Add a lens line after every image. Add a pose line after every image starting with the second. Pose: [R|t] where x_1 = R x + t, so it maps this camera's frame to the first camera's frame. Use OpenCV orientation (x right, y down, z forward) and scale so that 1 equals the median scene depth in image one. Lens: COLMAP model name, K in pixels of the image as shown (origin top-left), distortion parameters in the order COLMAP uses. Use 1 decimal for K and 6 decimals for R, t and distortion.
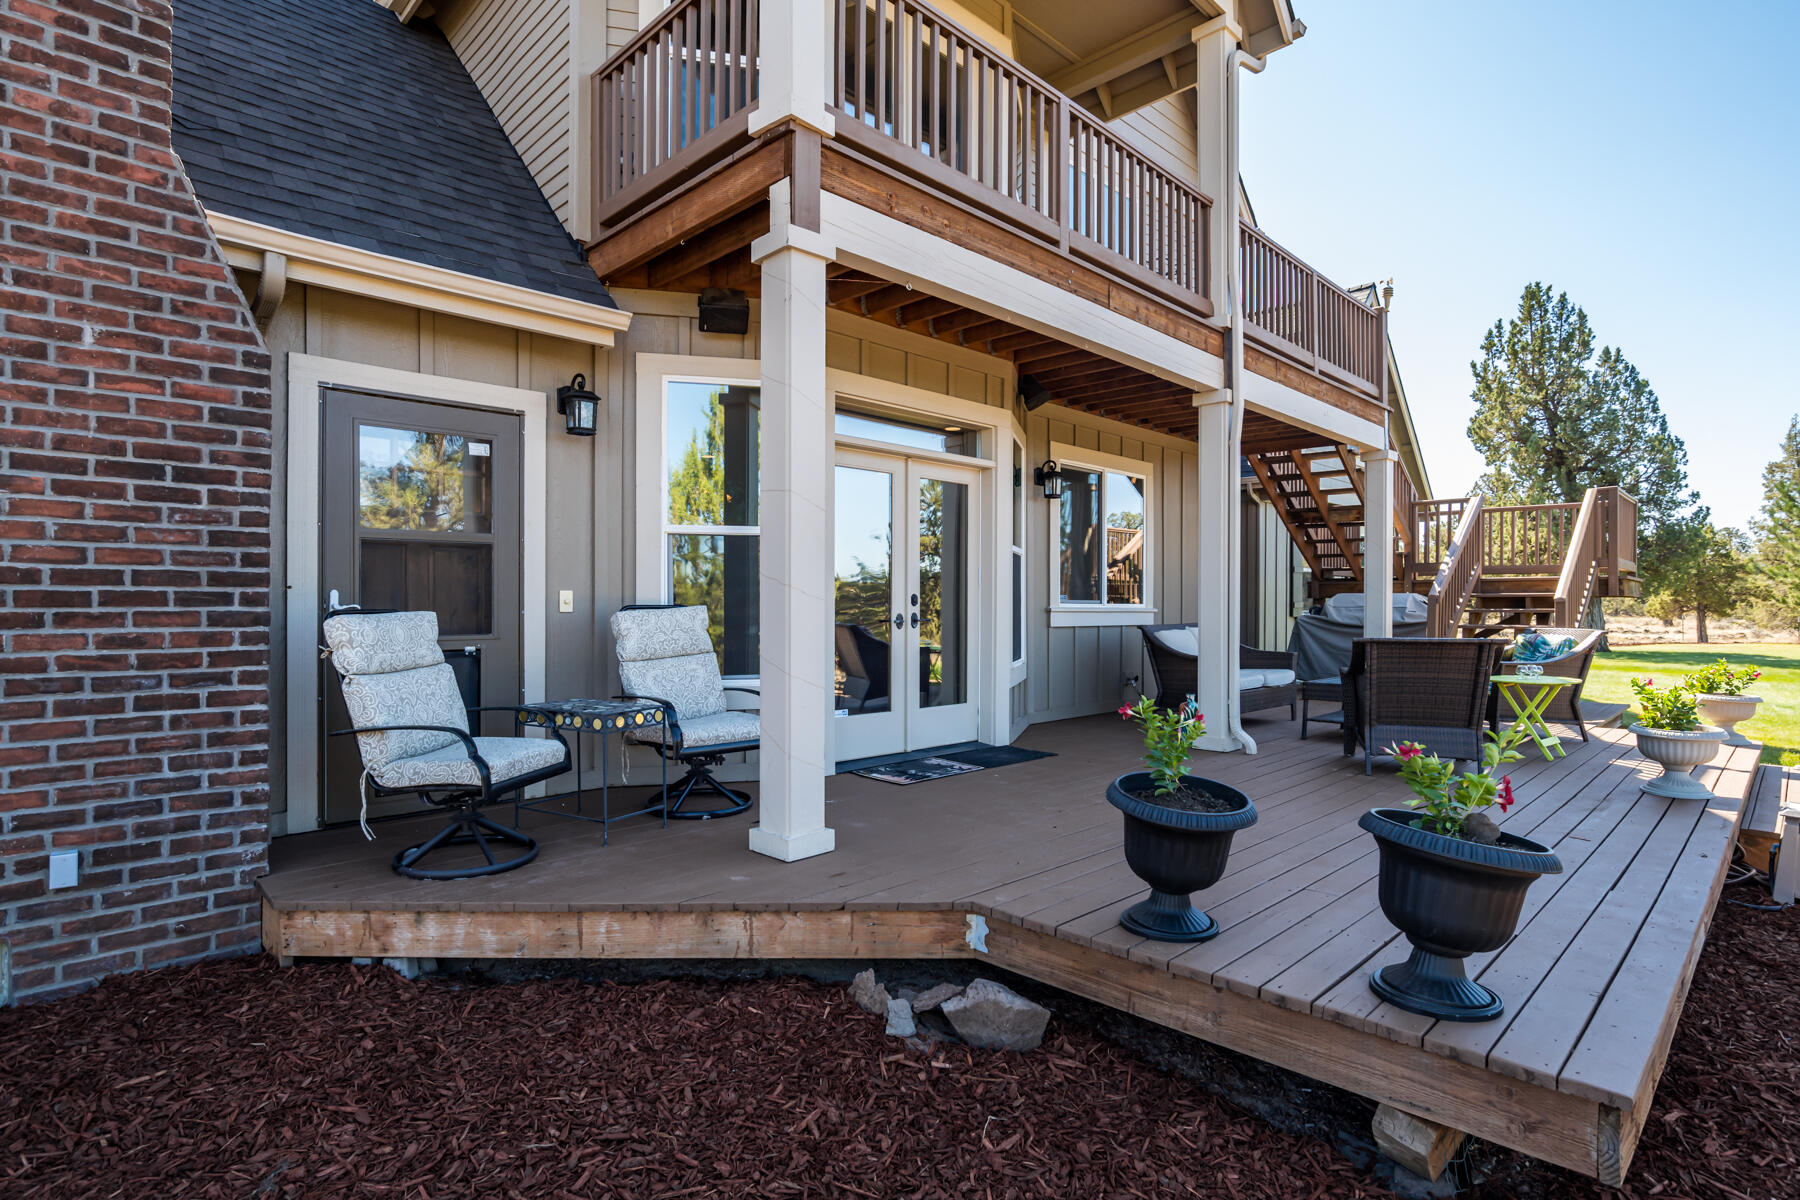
lens RADIAL K [[919.9, 0, 908.7], [0, 919.9, 599.1], [0, 0, 1]] dist [-0.022738, 0.012716]
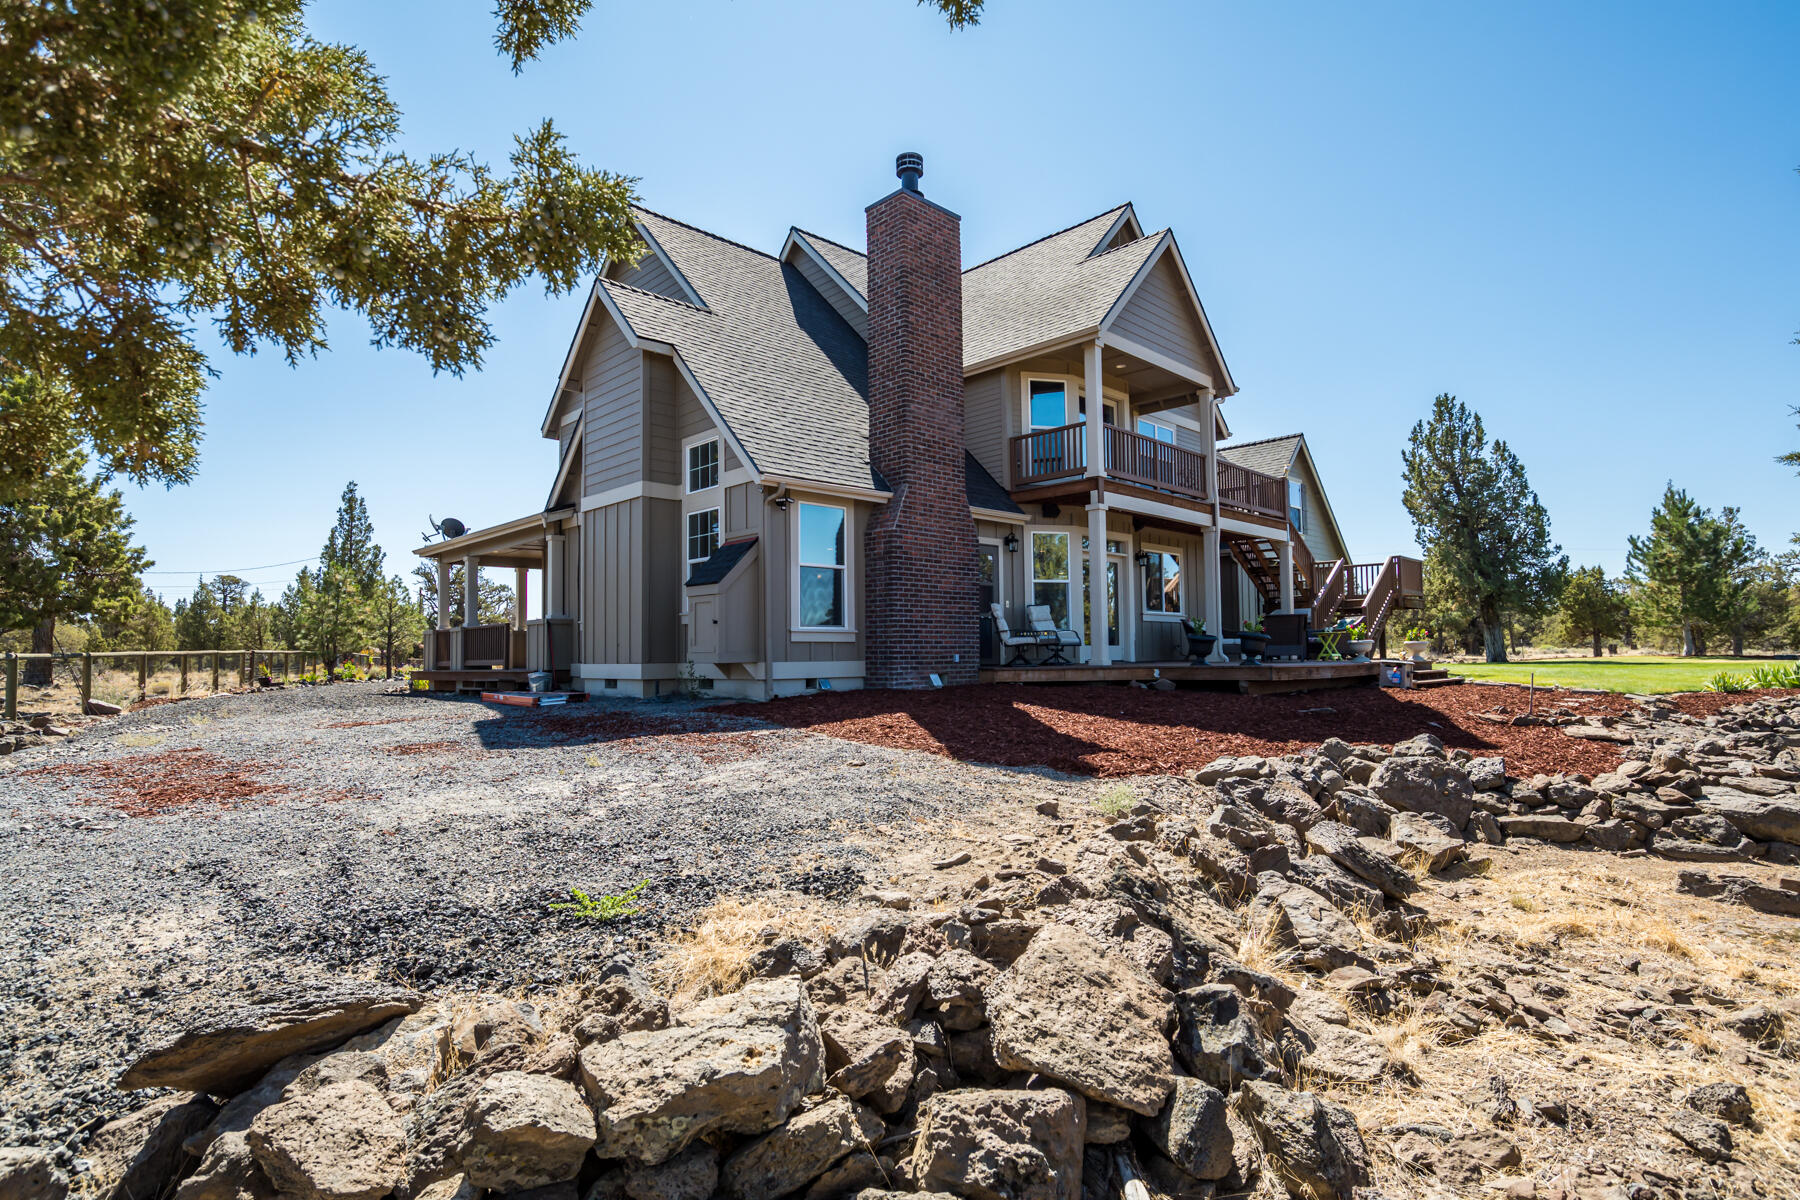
lens RADIAL K [[919.9, 0, 907.1], [0, 919.9, 600.9], [0, 0, 1]] dist [-0.022738, 0.012716]
pose [[0.999838, -0.017080, -0.005707, -0.304368], [0.016729, 0.998248, -0.056749, 0.071620], [0.006666, 0.056644, 0.998372, -0.947848]]
